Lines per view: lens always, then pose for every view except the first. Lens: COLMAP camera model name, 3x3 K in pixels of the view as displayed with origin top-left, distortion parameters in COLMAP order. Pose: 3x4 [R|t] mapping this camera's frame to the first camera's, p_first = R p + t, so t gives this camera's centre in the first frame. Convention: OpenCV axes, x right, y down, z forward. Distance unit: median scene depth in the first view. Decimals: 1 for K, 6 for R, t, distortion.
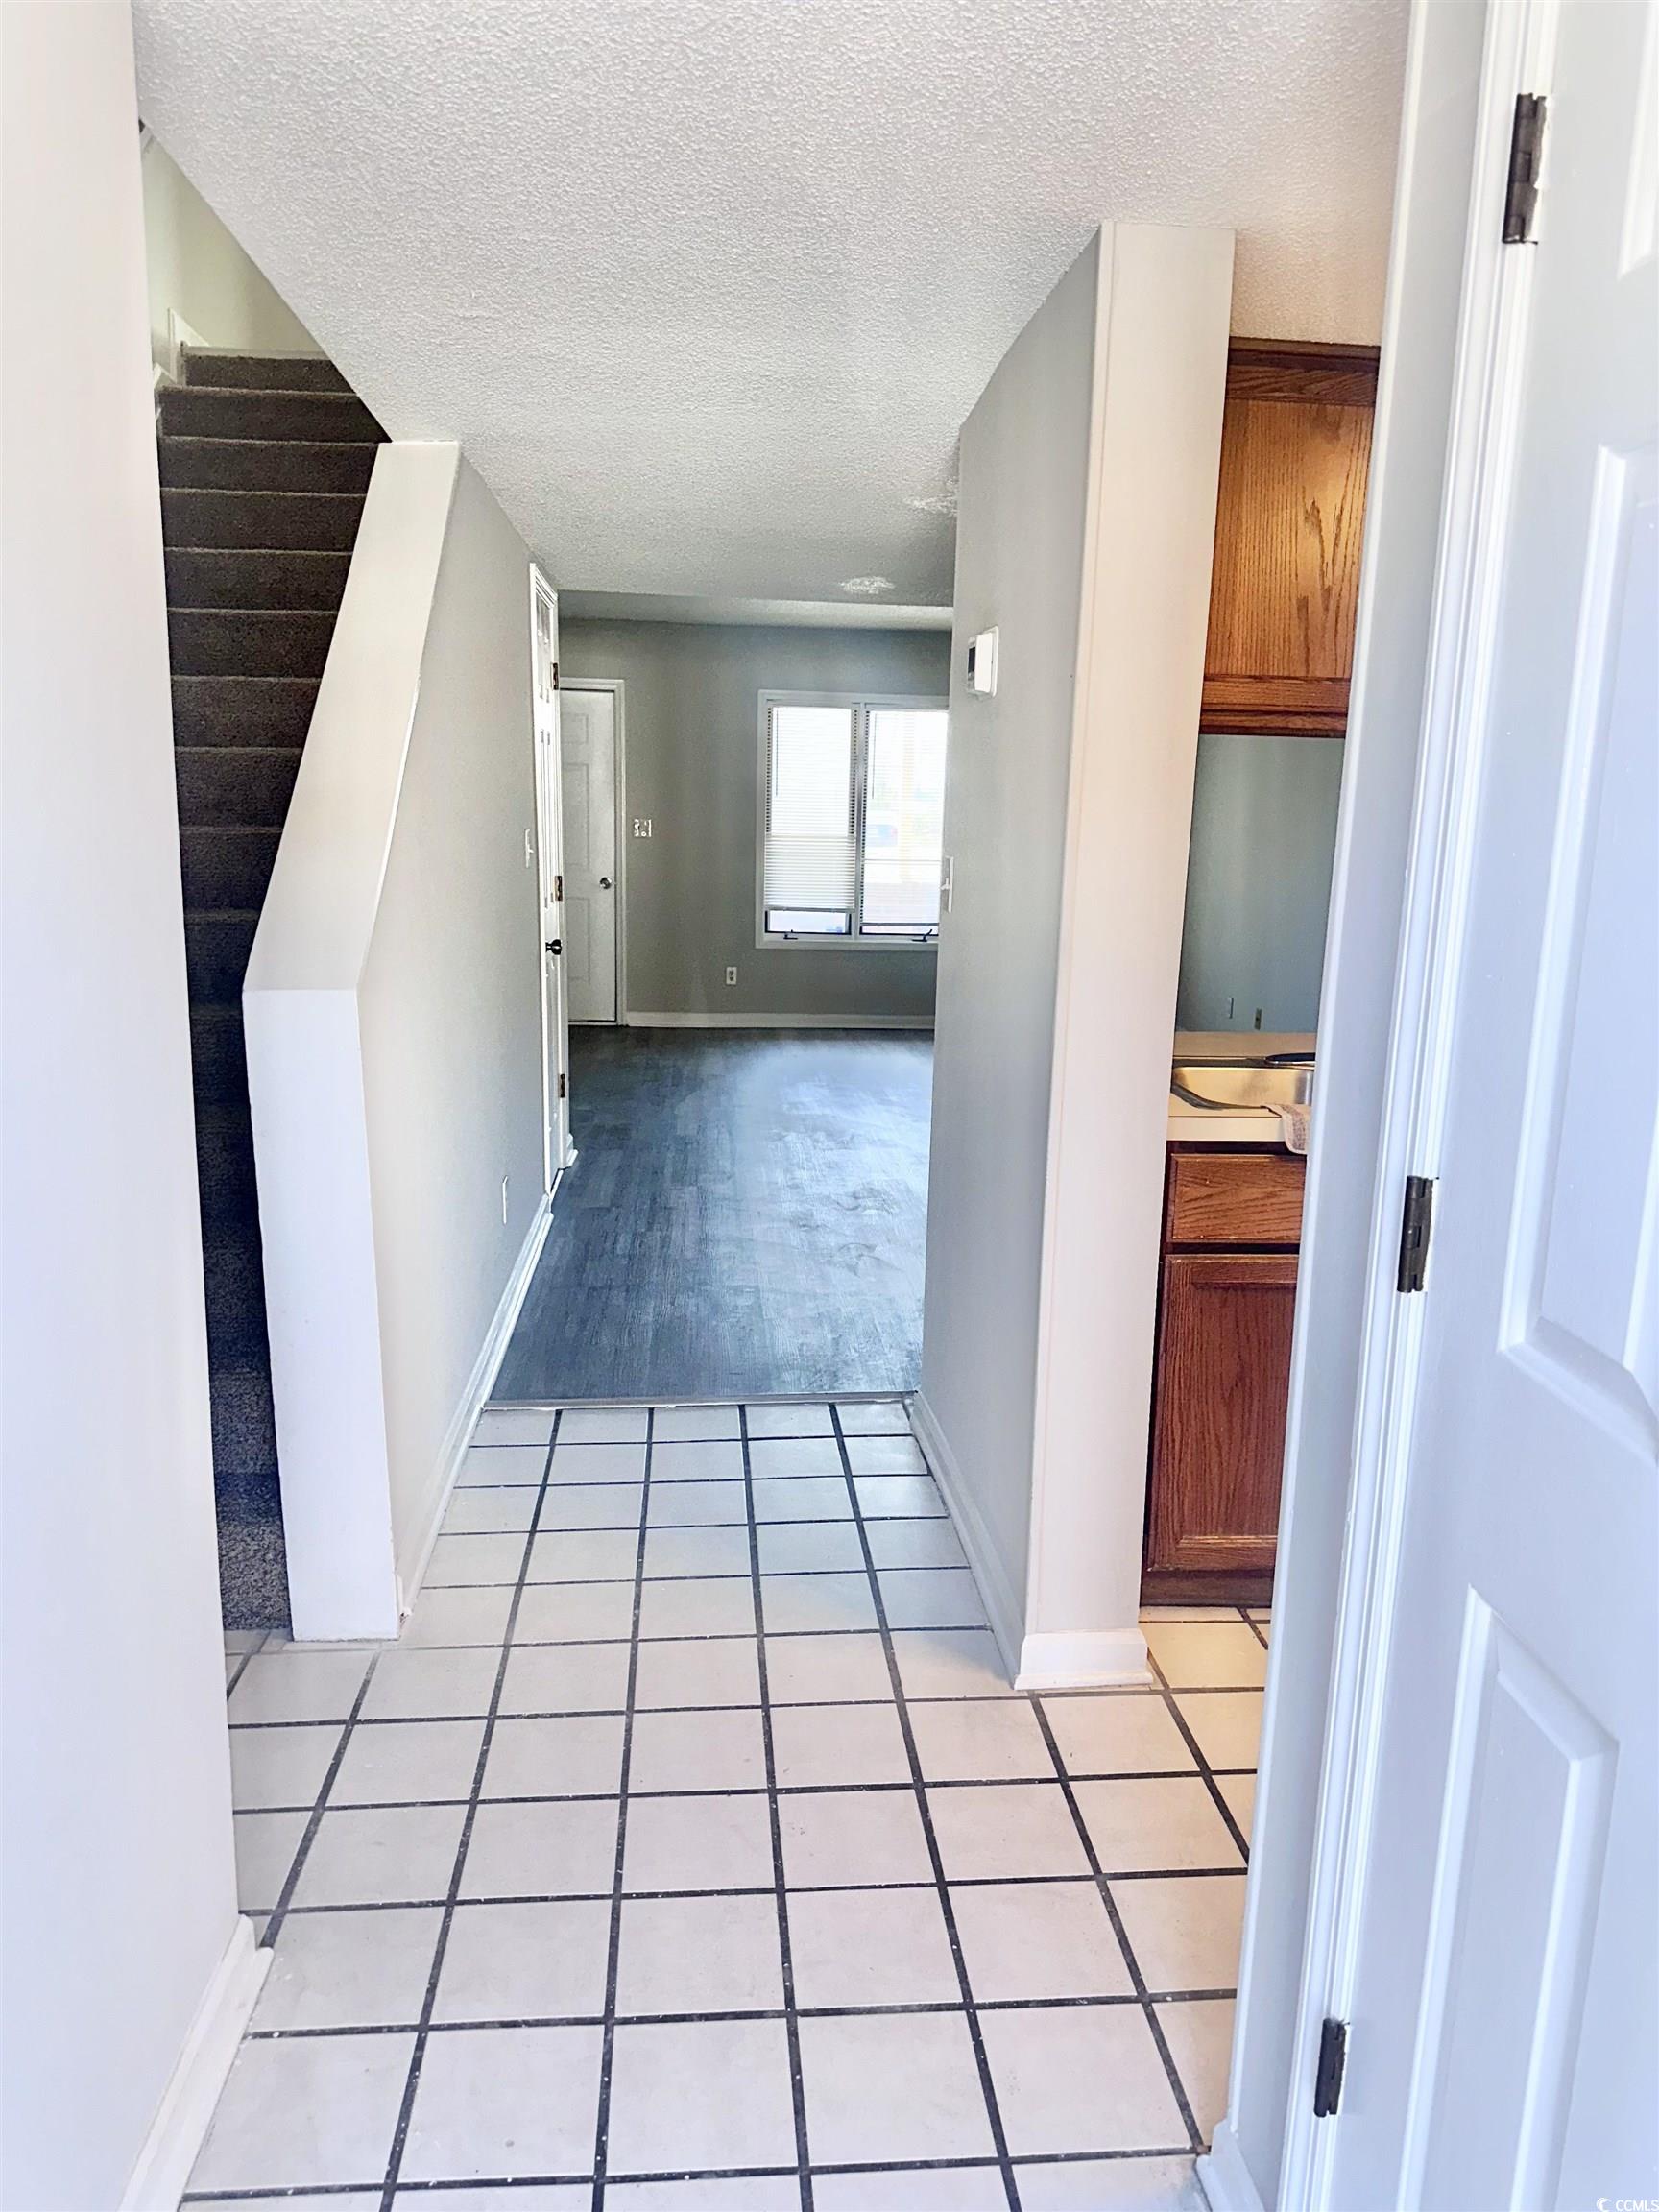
lens RADIAL K [[1553.6, 0, 825.8], [0, 1553.6, 1098.9], [0, 0, 1]] dist [0.054792, -0.066666]
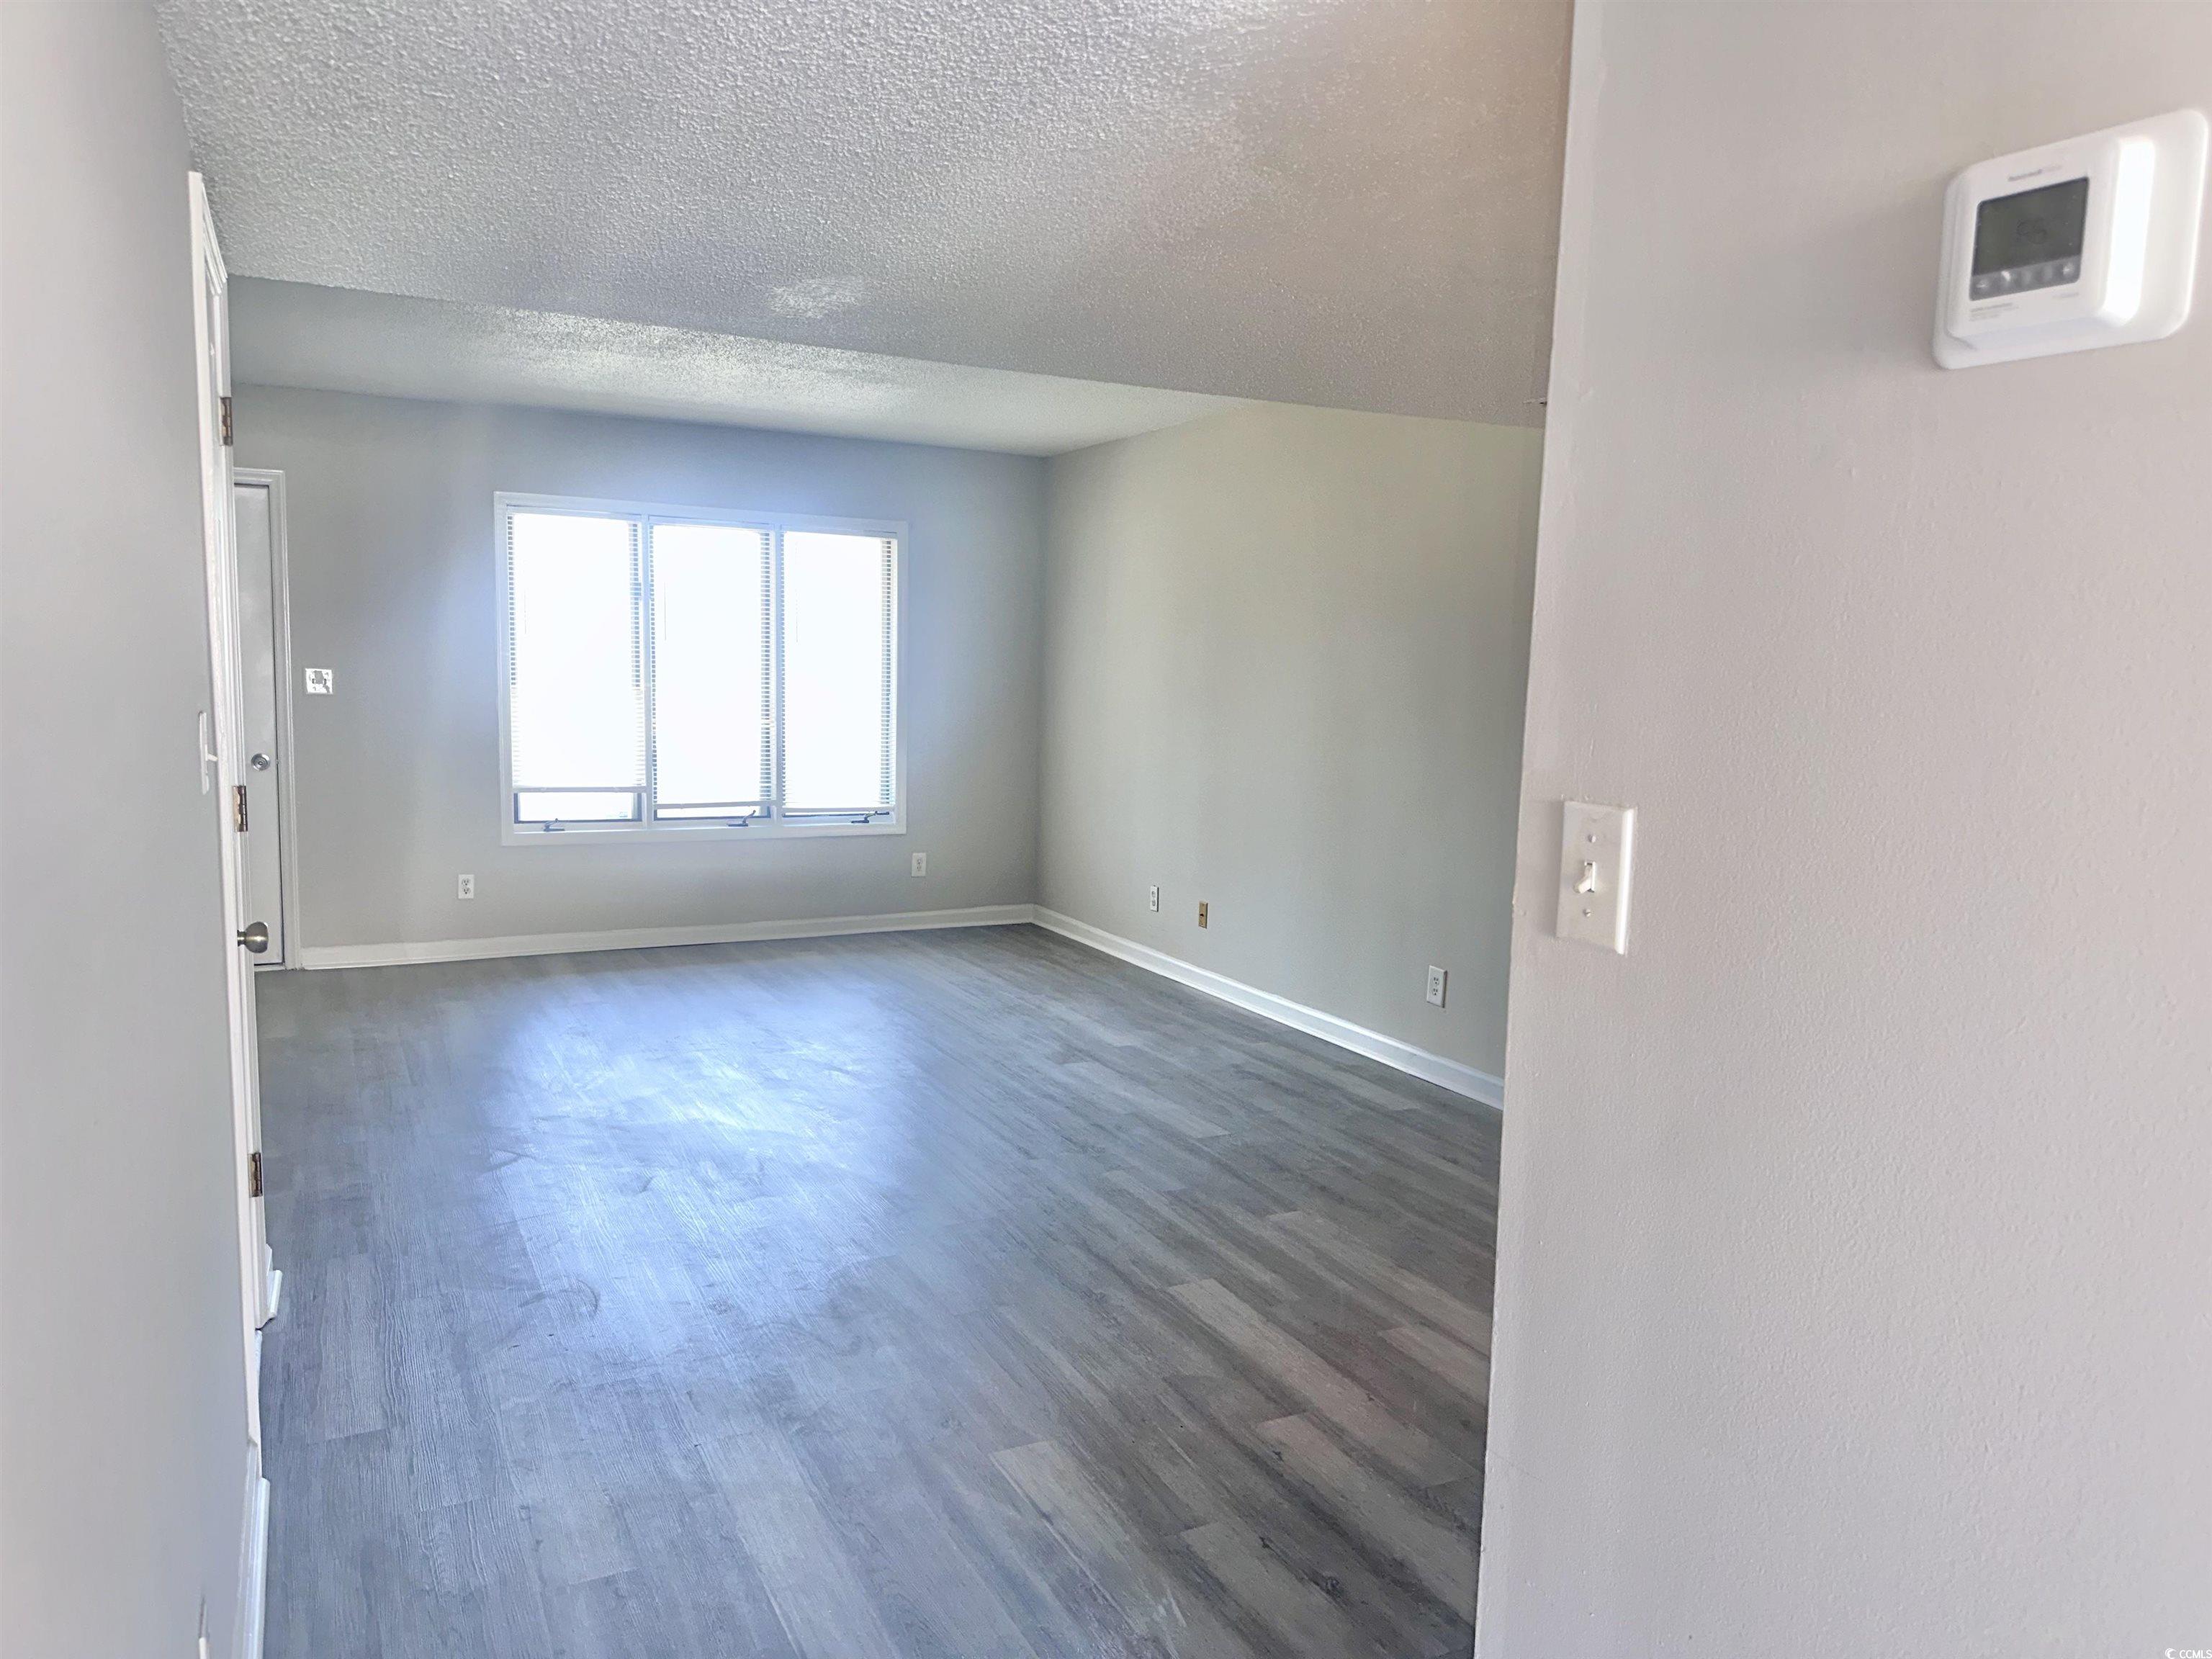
lens RADIAL K [[1553.6, 0, 1117.5], [0, 1553.6, 831.7], [0, 0, 1]] dist [0.054792, -0.066666]
pose [[0.923319, -0.043460, 0.381566, -0.156991], [0.068802, 0.996220, -0.053021, -0.123946], [-0.377819, 0.075208, 0.922820, 0.619939]]
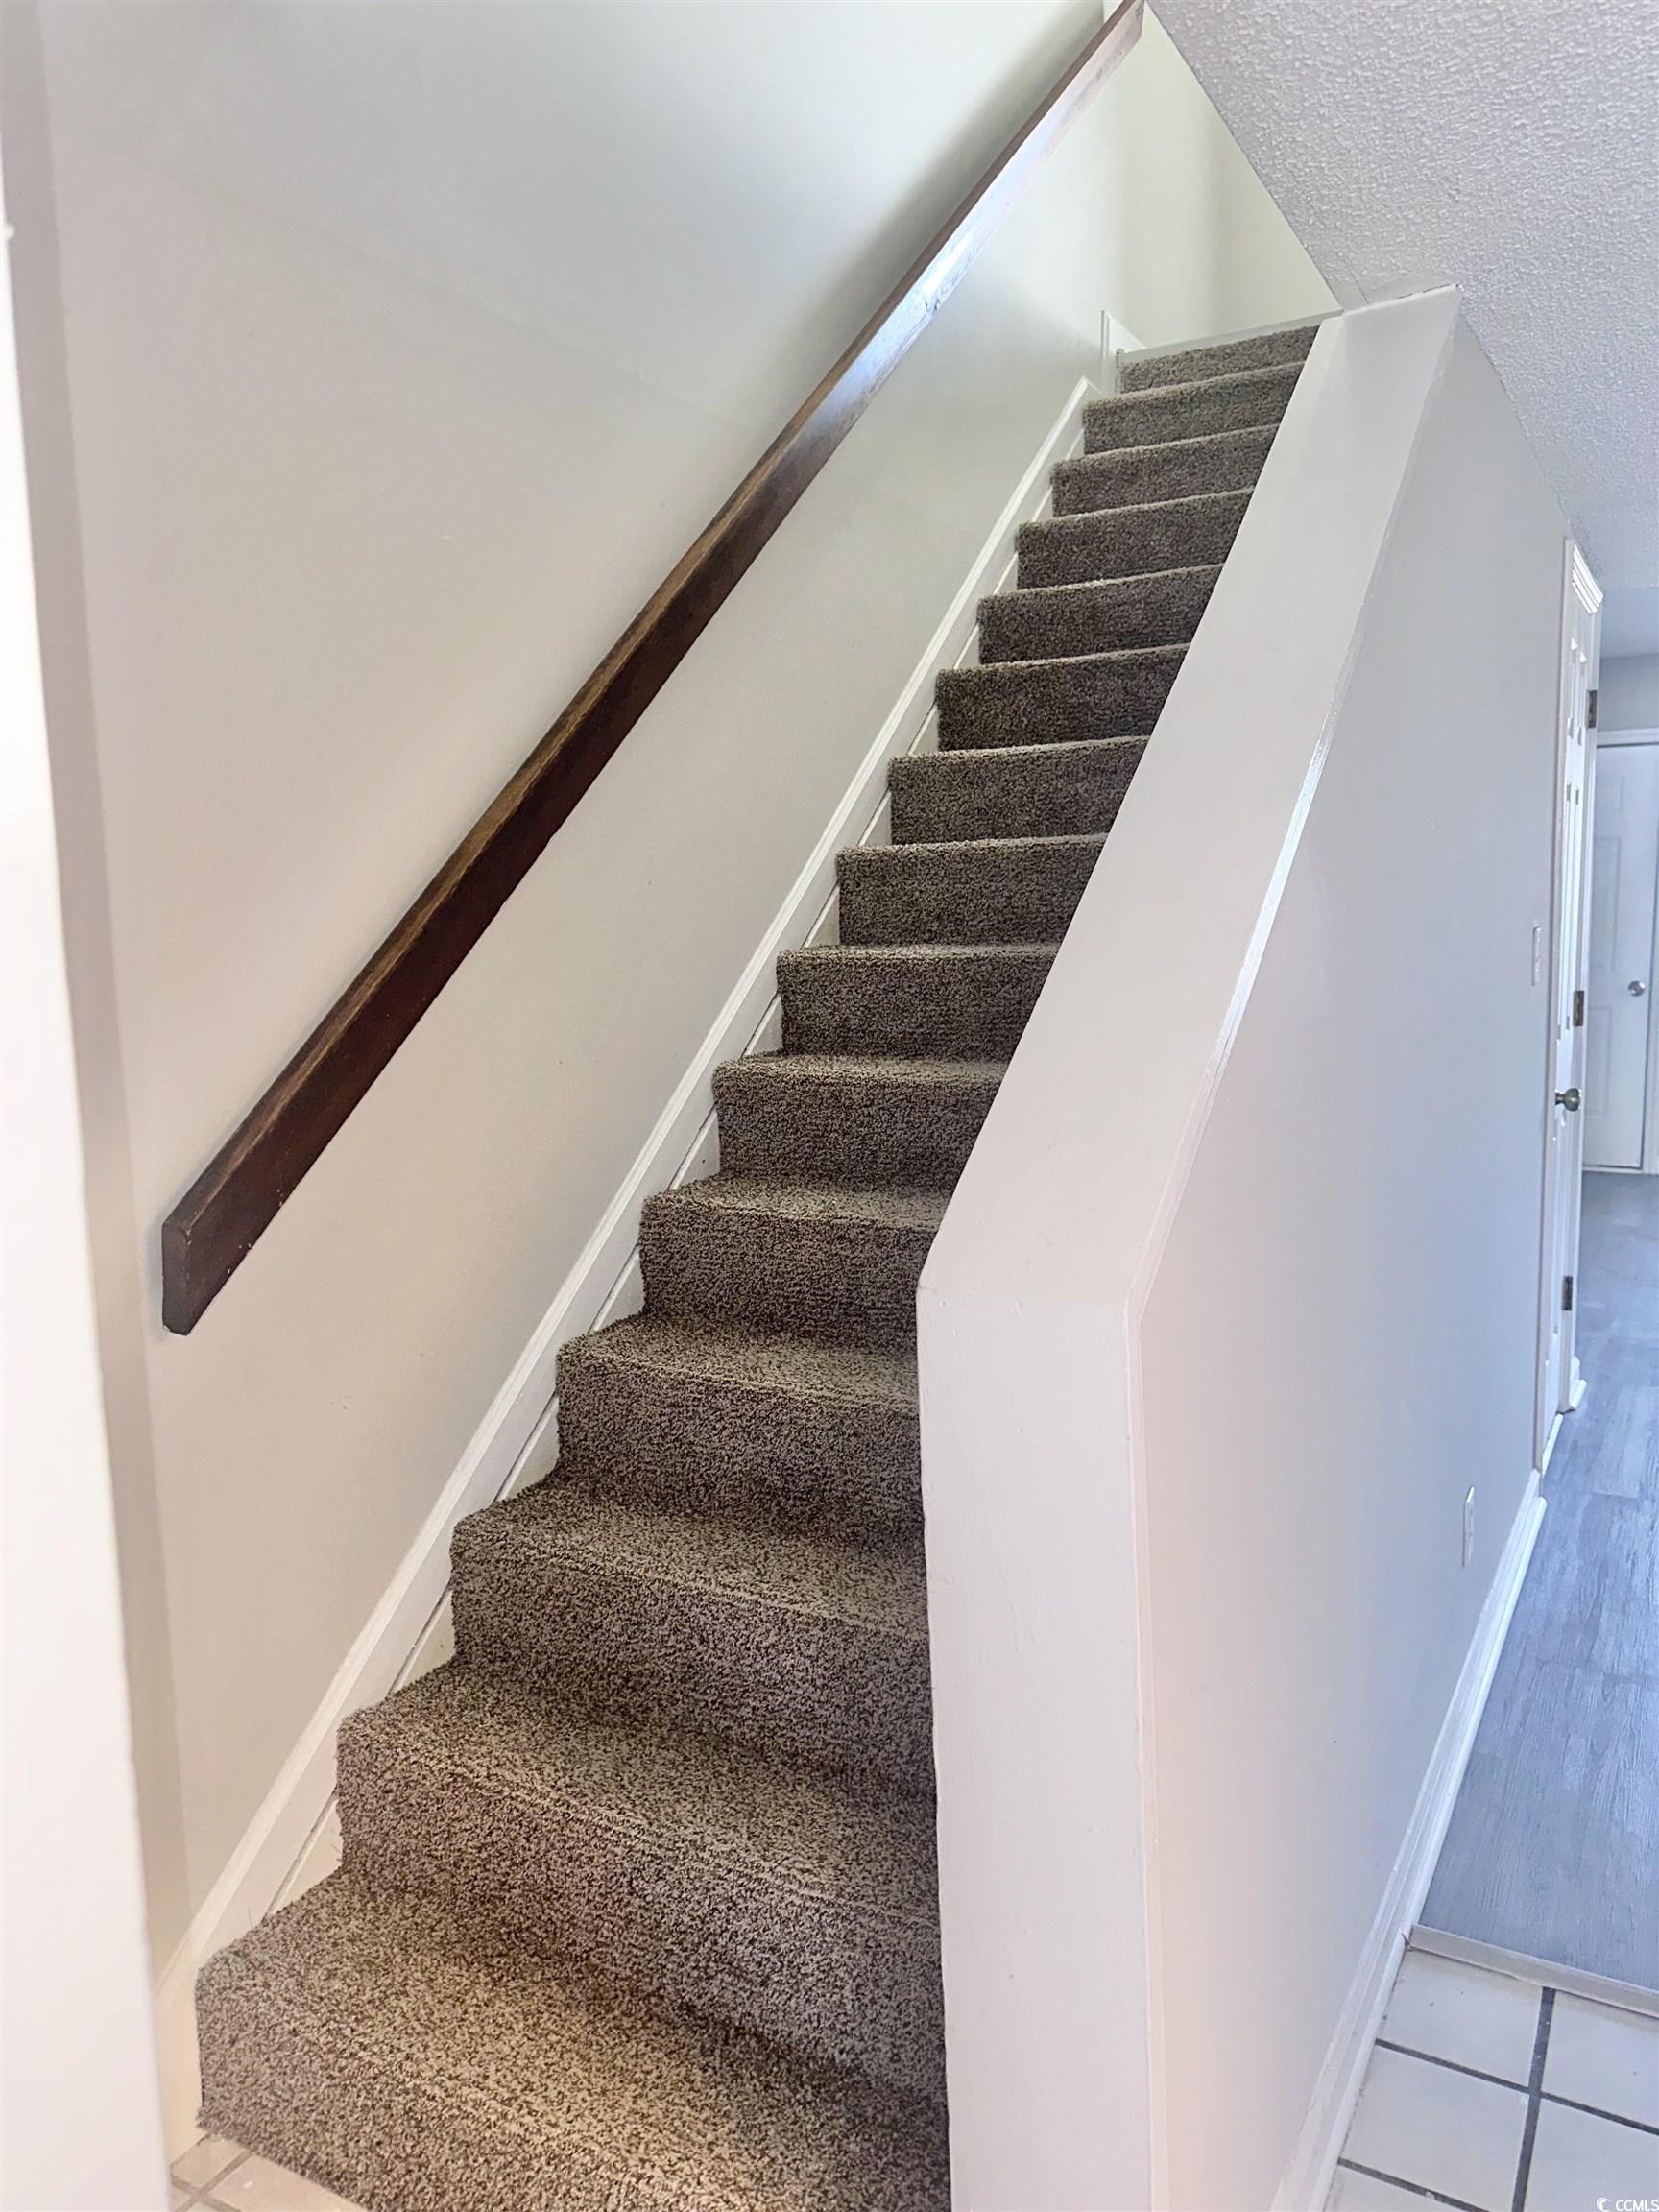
lens RADIAL K [[1553.6, 0, 832.2], [0, 1553.6, 1098.6], [0, 0, 1]] dist [0.054792, -0.066666]
pose [[0.824917, 0.037835, -0.563986, -0.080305], [-0.071483, 0.996729, -0.037691, -0.072142], [0.560716, 0.071407, 0.824924, 0.385817]]
